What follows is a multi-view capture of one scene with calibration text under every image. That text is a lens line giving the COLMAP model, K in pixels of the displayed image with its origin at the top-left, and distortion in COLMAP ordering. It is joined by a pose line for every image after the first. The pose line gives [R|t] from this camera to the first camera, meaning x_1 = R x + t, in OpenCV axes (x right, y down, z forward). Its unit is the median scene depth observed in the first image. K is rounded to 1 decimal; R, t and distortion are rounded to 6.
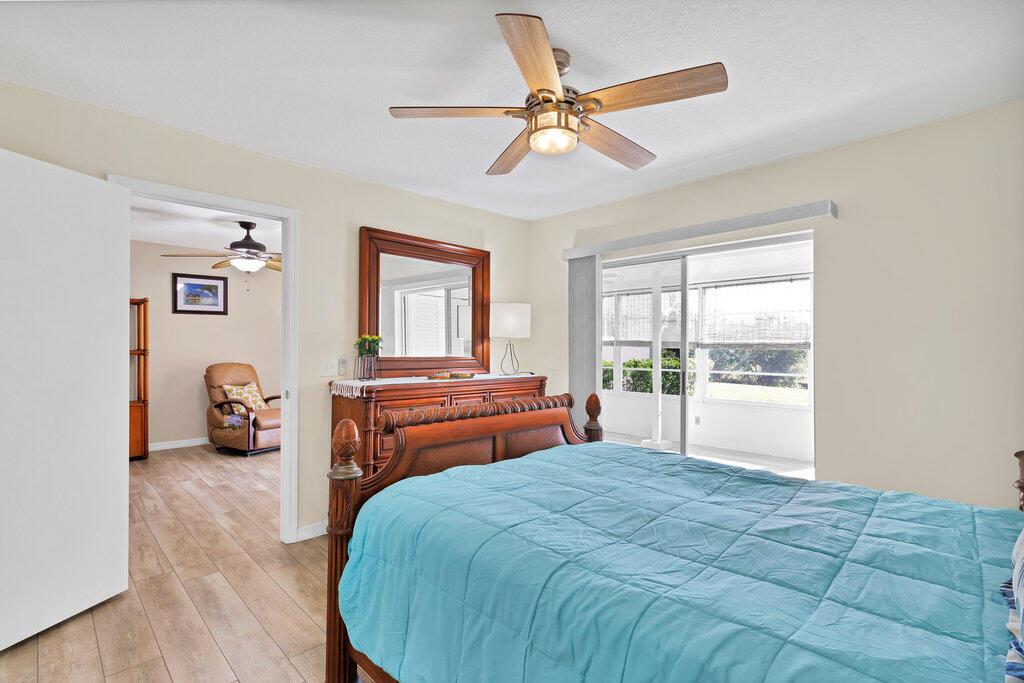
lens RADIAL K [[485.7, 0, 513.4], [0, 485.7, 341.2], [0, 0, 1]] dist [-0.000115, 0.001752]
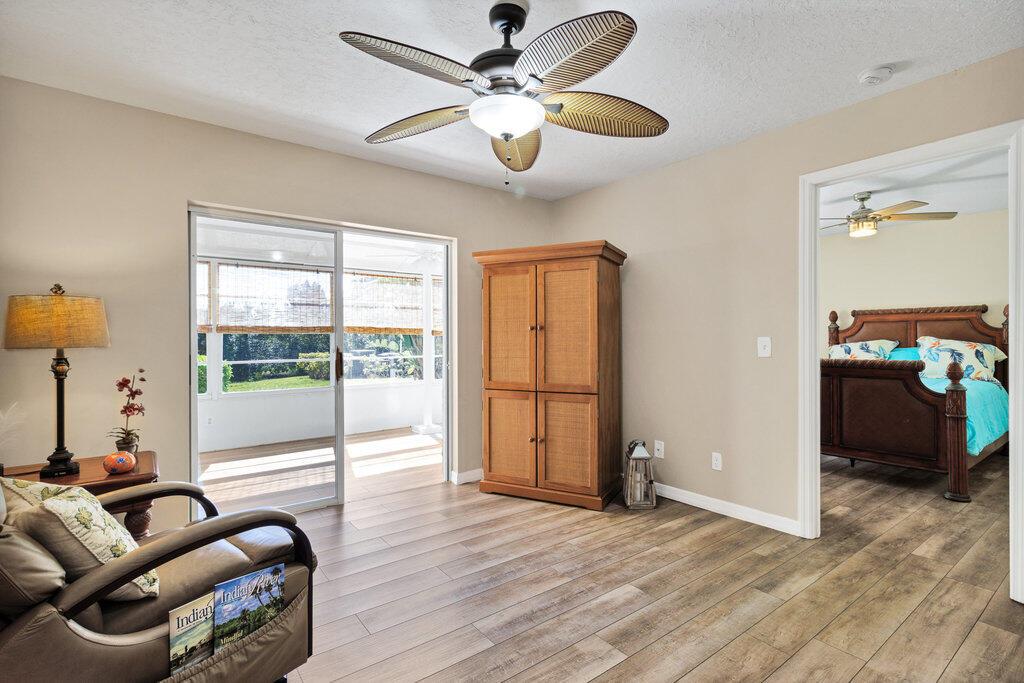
lens RADIAL K [[485.7, 0, 517.4], [0, 485.7, 339.7], [0, 0, 1]] dist [-0.000115, 0.001752]
pose [[0.122415, -0.010190, 0.992427, -0.754787], [-0.007125, 0.999913, 0.011145, 0.016153], [-0.992453, -0.008435, 0.122332, 0.754062]]
